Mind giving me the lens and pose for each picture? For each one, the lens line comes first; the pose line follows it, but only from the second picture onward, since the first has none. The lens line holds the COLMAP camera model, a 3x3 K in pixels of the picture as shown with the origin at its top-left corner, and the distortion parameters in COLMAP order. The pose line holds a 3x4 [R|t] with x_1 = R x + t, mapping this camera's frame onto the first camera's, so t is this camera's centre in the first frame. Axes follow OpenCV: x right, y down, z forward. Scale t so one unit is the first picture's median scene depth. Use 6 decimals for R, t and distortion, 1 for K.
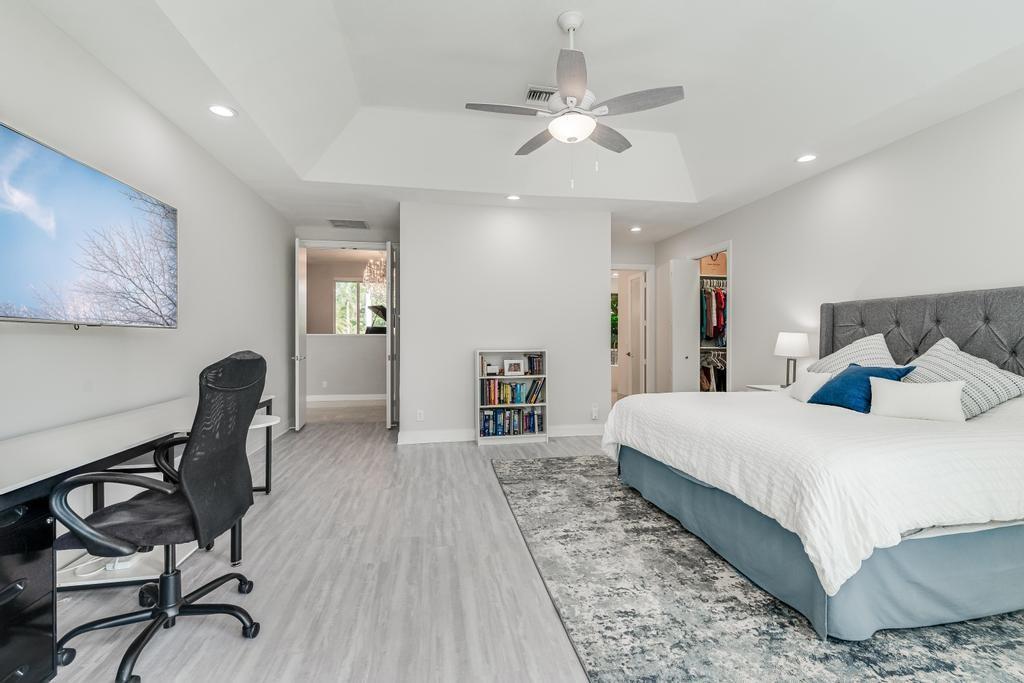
lens RADIAL K [[474.5, 0, 515.7], [0, 474.5, 340.7], [0, 0, 1]] dist [0.000307, 0.000275]
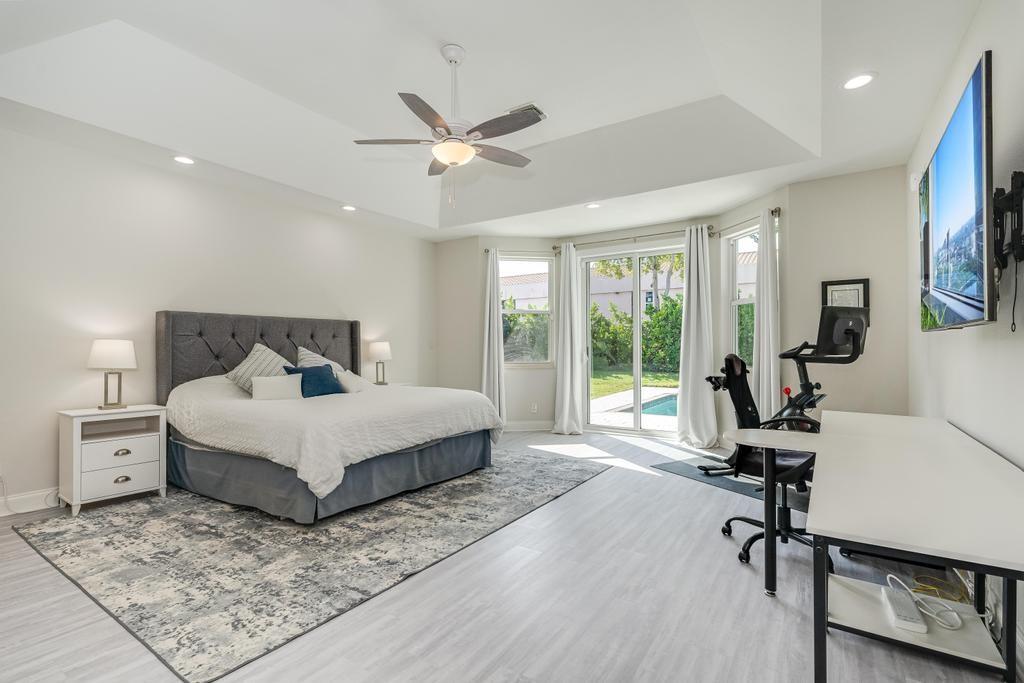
lens RADIAL K [[474.5, 0, 515.7], [0, 474.5, 340.7], [0, 0, 1]] dist [0.000307, 0.000275]
pose [[-0.729552, 0.011564, 0.683828, -0.633993], [0.004767, 0.999919, -0.011823, -0.003673], [-0.683909, -0.005366, -0.729547, 1.474631]]
